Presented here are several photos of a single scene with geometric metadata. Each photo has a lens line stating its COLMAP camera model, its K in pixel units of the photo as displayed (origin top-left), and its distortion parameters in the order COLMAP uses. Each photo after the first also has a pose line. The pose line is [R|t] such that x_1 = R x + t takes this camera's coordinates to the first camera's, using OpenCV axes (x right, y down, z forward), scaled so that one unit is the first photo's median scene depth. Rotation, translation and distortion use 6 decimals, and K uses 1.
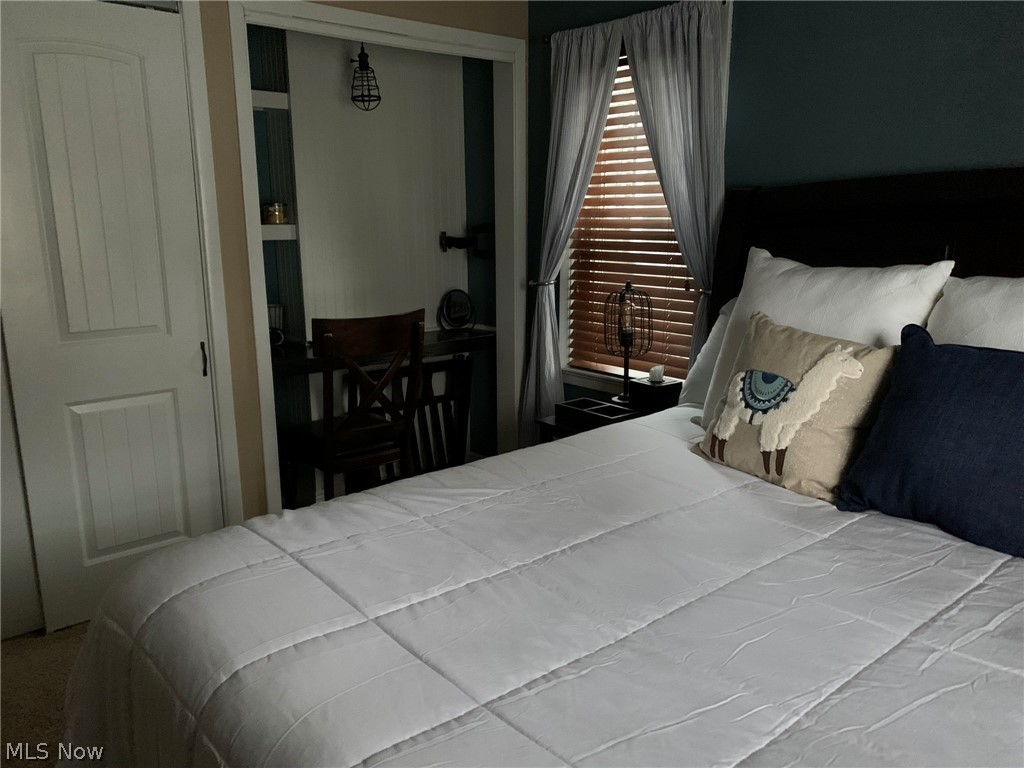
lens RADIAL K [[796.7, 0, 512.0], [0, 796.7, 384.0], [0, 0, 1]] dist [0.062140, -0.069701]
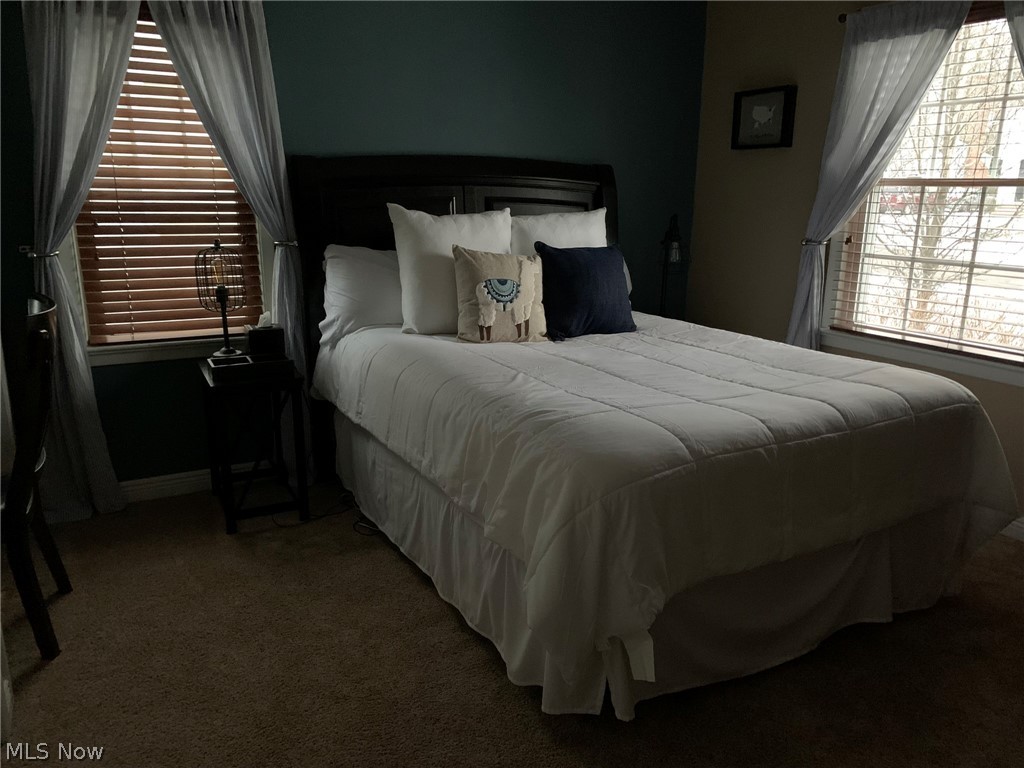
lens RADIAL K [[796.7, 0, 512.0], [0, 796.7, 384.0], [0, 0, 1]] dist [0.062140, -0.069701]
pose [[0.168205, -0.220288, 0.960823, -1.293126], [0.190824, 0.963549, 0.187507, -0.108772], [-0.967106, 0.151809, 0.204110, 0.679140]]
